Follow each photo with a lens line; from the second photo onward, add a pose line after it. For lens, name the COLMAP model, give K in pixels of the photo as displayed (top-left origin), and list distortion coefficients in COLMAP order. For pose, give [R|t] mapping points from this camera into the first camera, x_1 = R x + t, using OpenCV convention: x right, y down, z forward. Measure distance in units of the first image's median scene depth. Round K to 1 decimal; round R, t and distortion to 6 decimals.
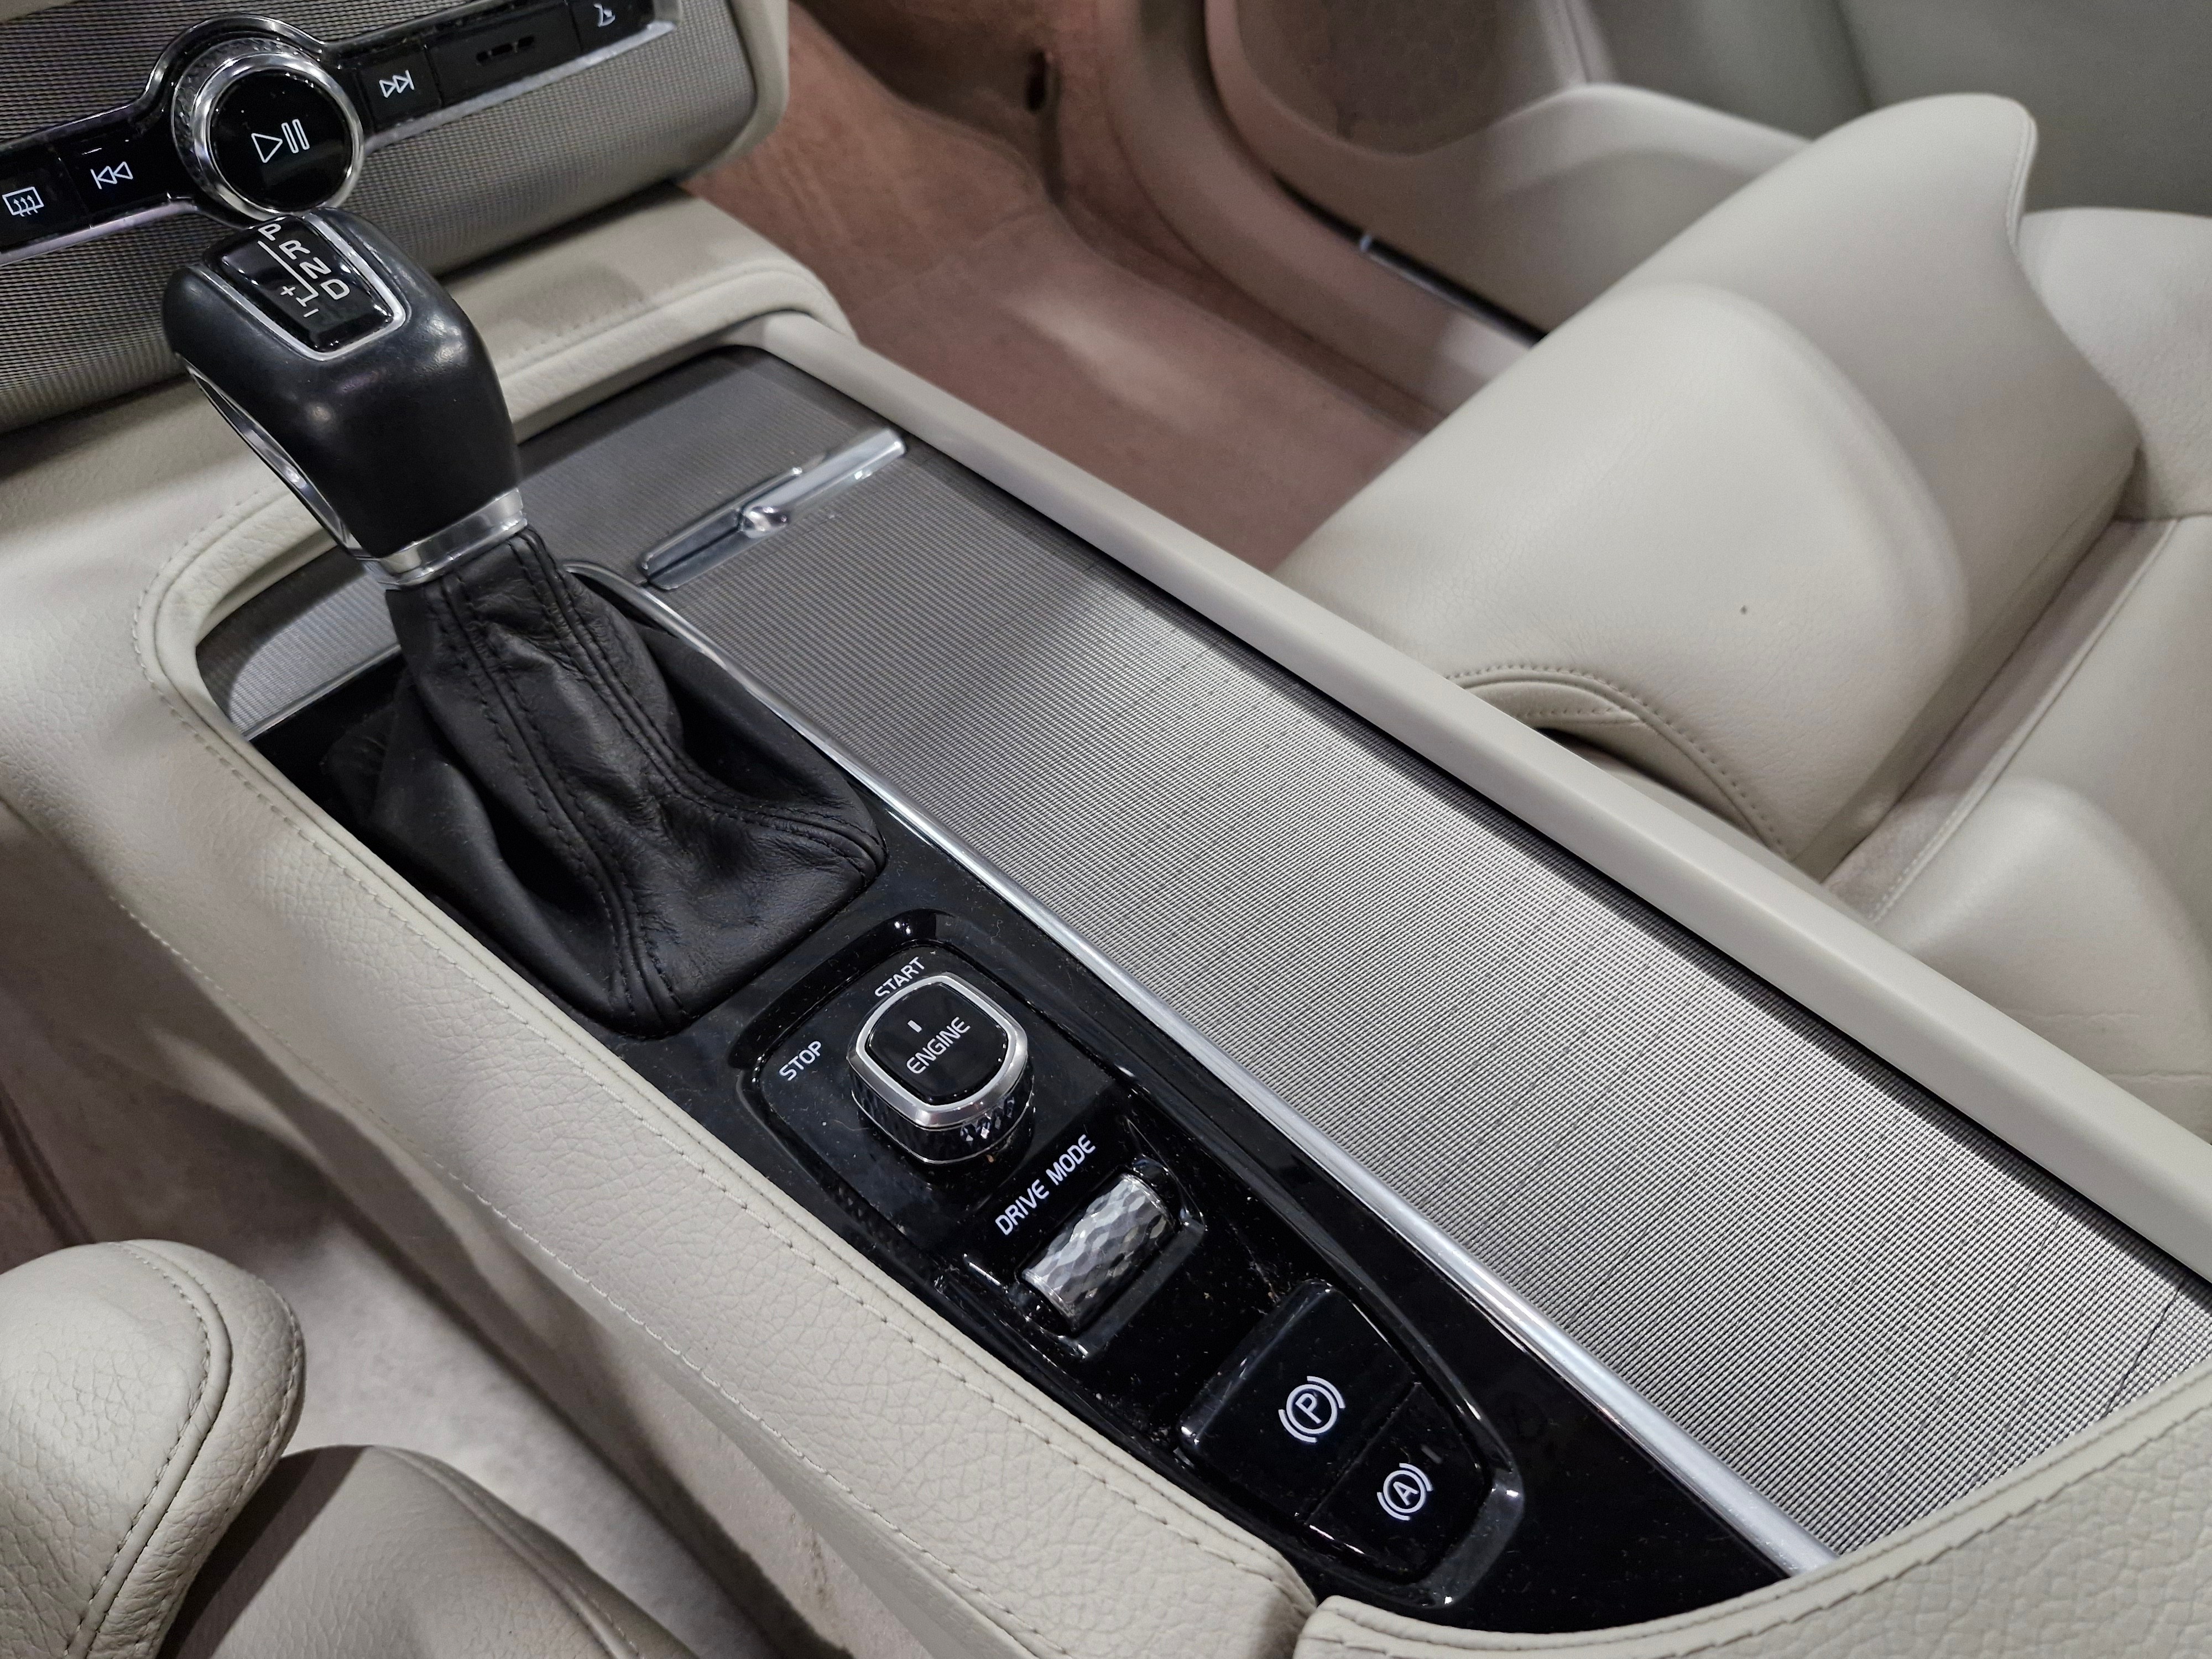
lens RADIAL K [[1592.9, 0, 1047.5], [0, 1592.9, 827.4], [0, 0, 1]] dist [0.023322, -0.037309]
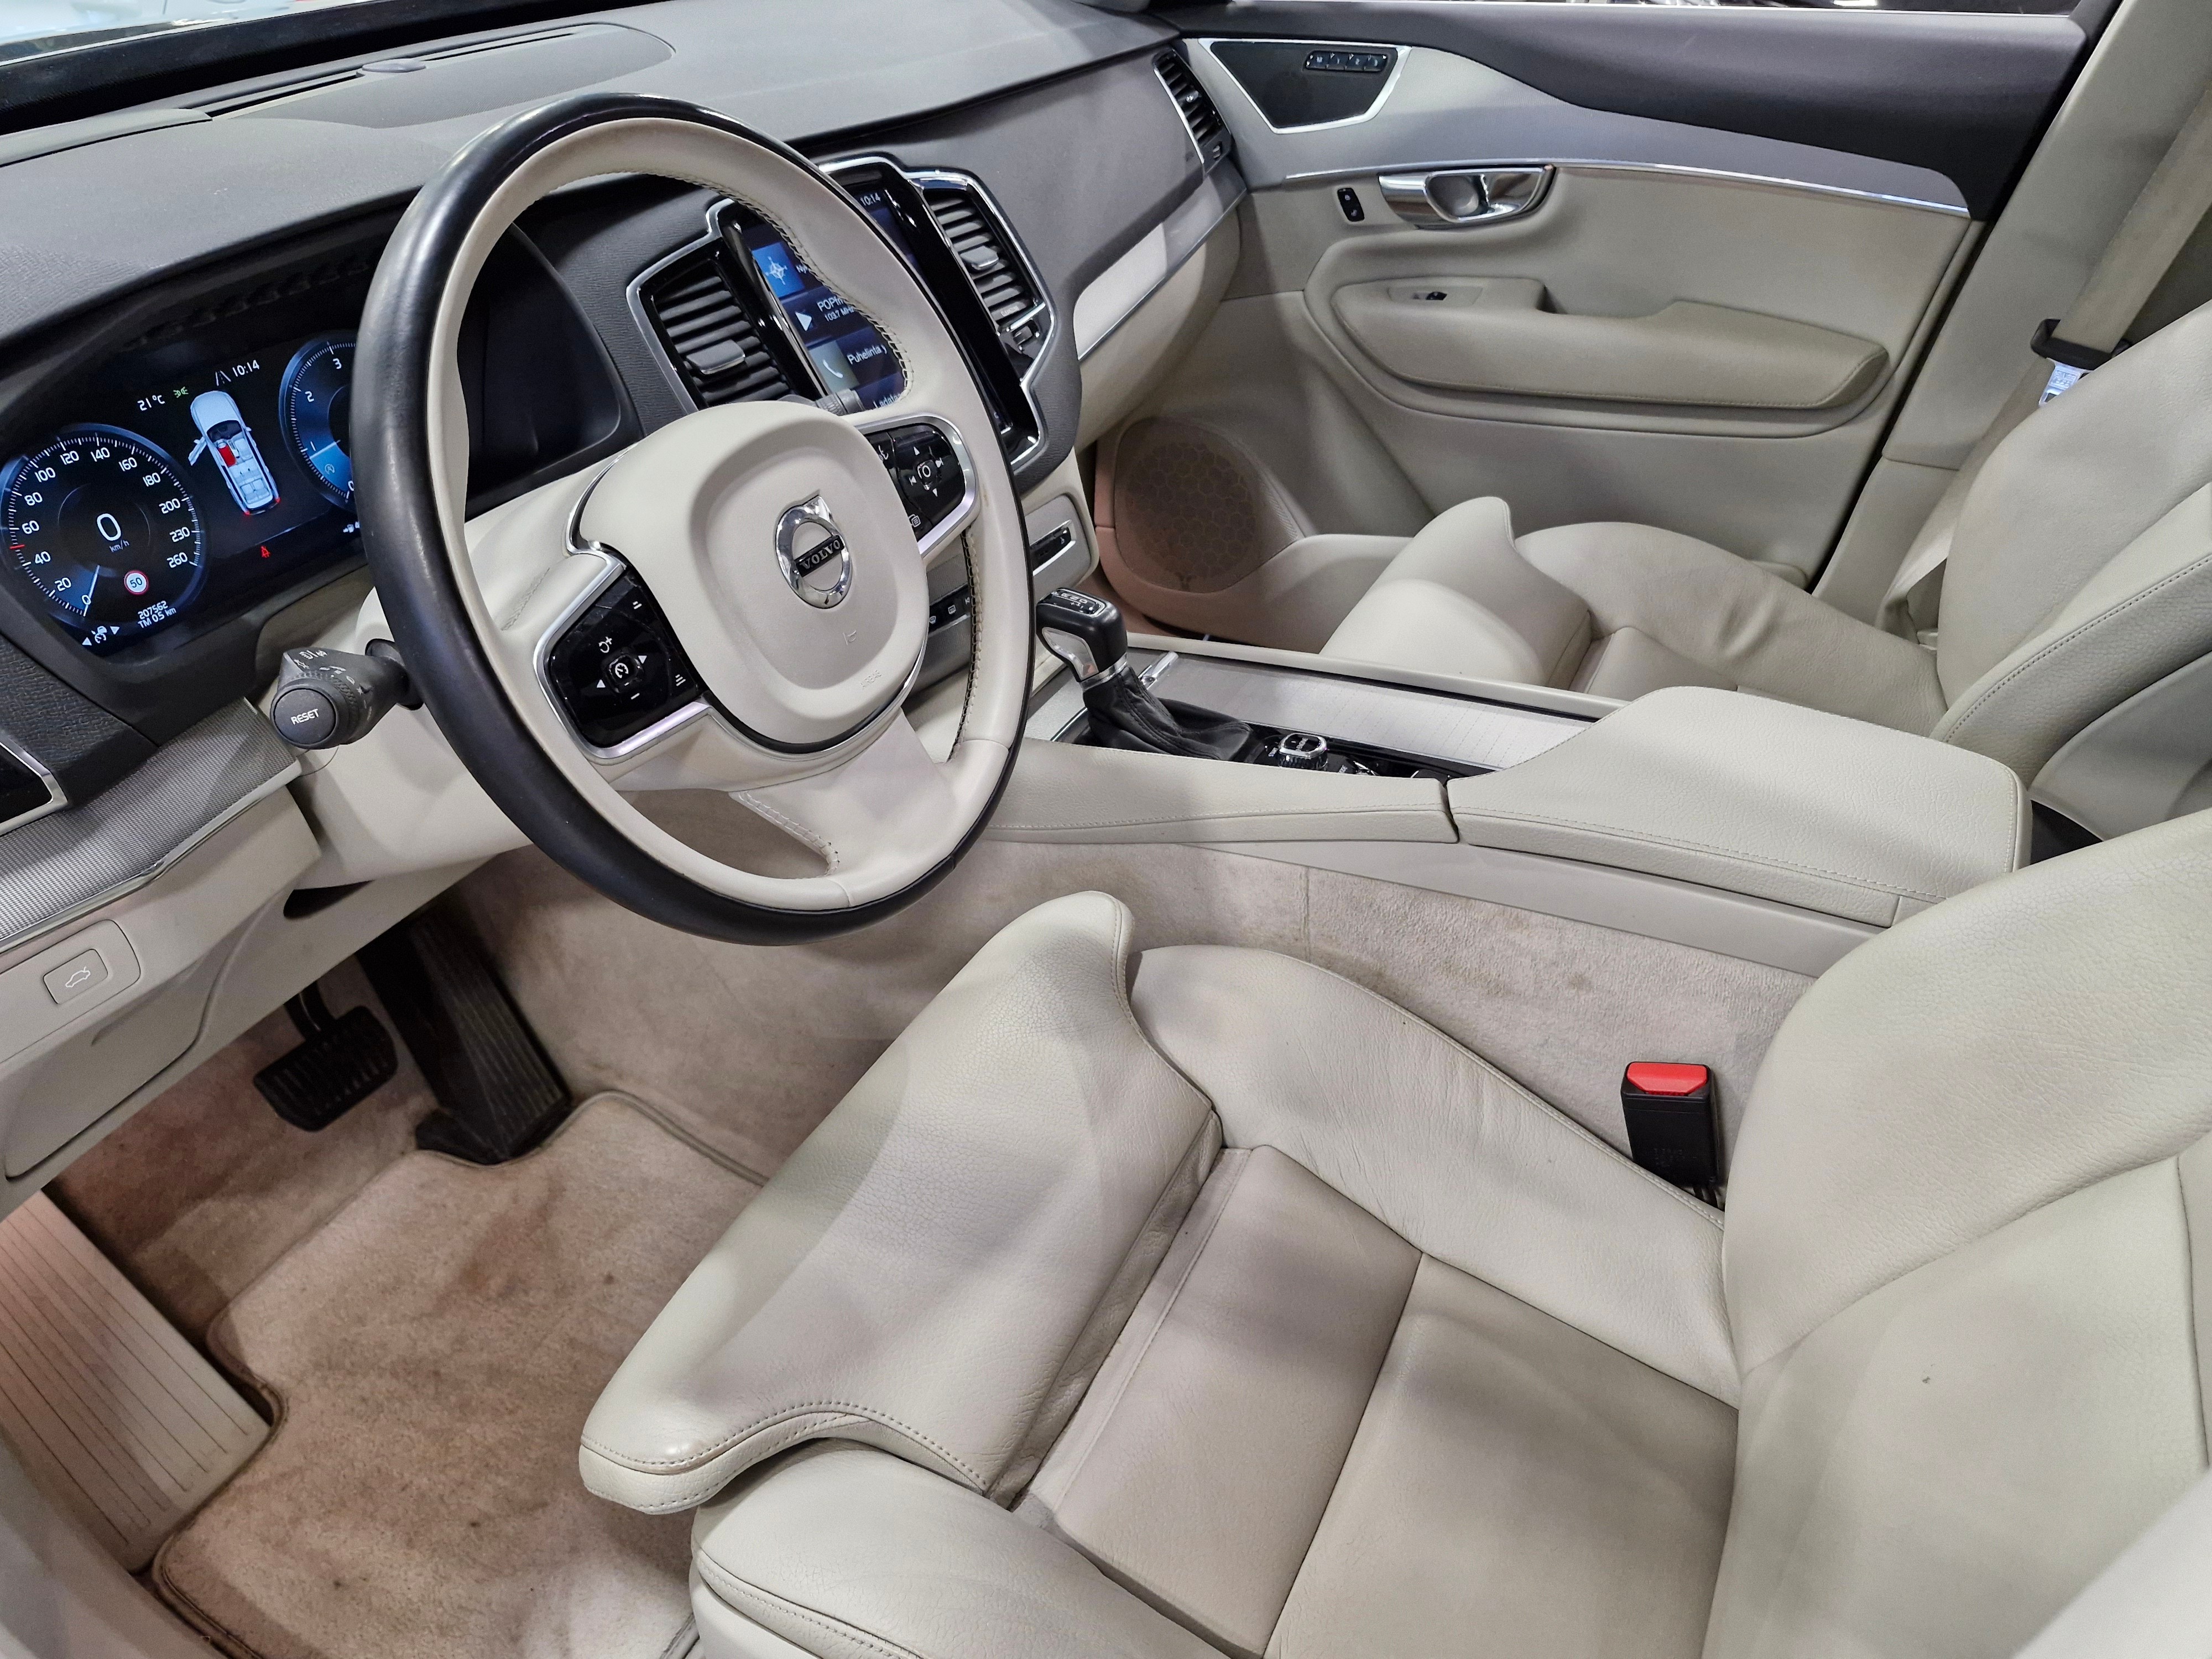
lens RADIAL K [[1537.4, 0, 1031.6], [0, 1537.4, 863.9], [0, 0, 1]] dist [0.075487, -0.102228]
pose [[0.960440, -0.214263, 0.177895, -1.069642], [0.258784, 0.922666, -0.285863, 0.973211], [-0.102888, 0.320591, 0.941613, -1.715491]]
